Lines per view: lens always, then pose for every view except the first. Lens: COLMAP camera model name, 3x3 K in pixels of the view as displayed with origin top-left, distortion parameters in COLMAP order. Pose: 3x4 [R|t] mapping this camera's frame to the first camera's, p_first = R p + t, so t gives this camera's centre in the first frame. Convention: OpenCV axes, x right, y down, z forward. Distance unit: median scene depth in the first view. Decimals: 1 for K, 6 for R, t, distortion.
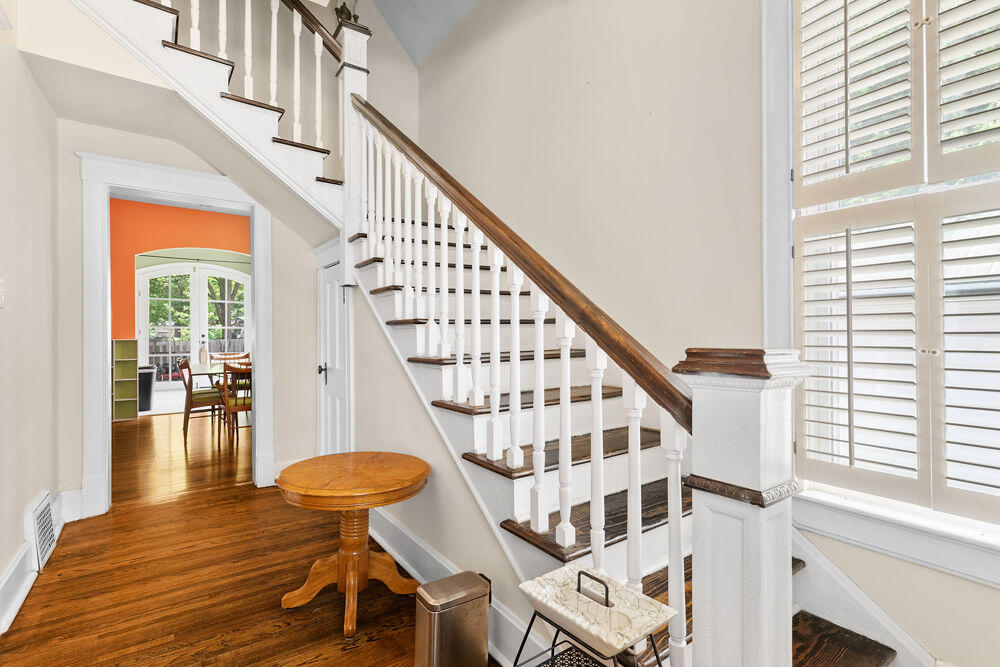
lens RADIAL K [[473.3, 0, 497.3], [0, 473.3, 331.7], [0, 0, 1]] dist [0.003243, 0.000540]
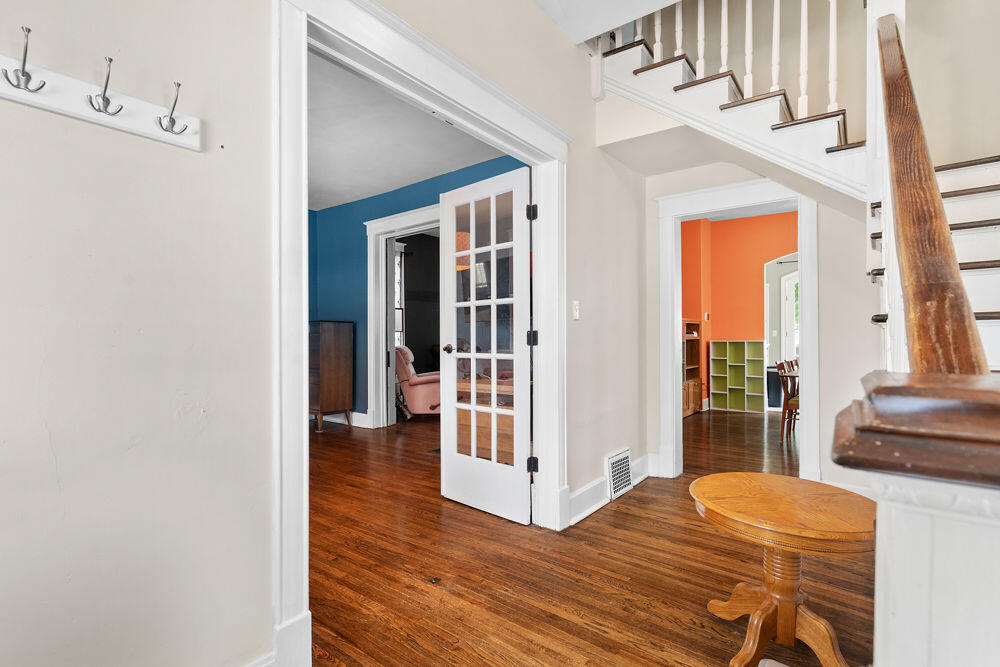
lens RADIAL K [[473.3, 0, 495.6], [0, 473.3, 338.2], [0, 0, 1]] dist [0.003243, 0.000540]
pose [[0.293109, 0.003191, -0.956074, 0.332639], [0.006572, 0.999964, 0.005352, 0.000500], [0.956056, -0.007852, 0.293077, 0.254544]]
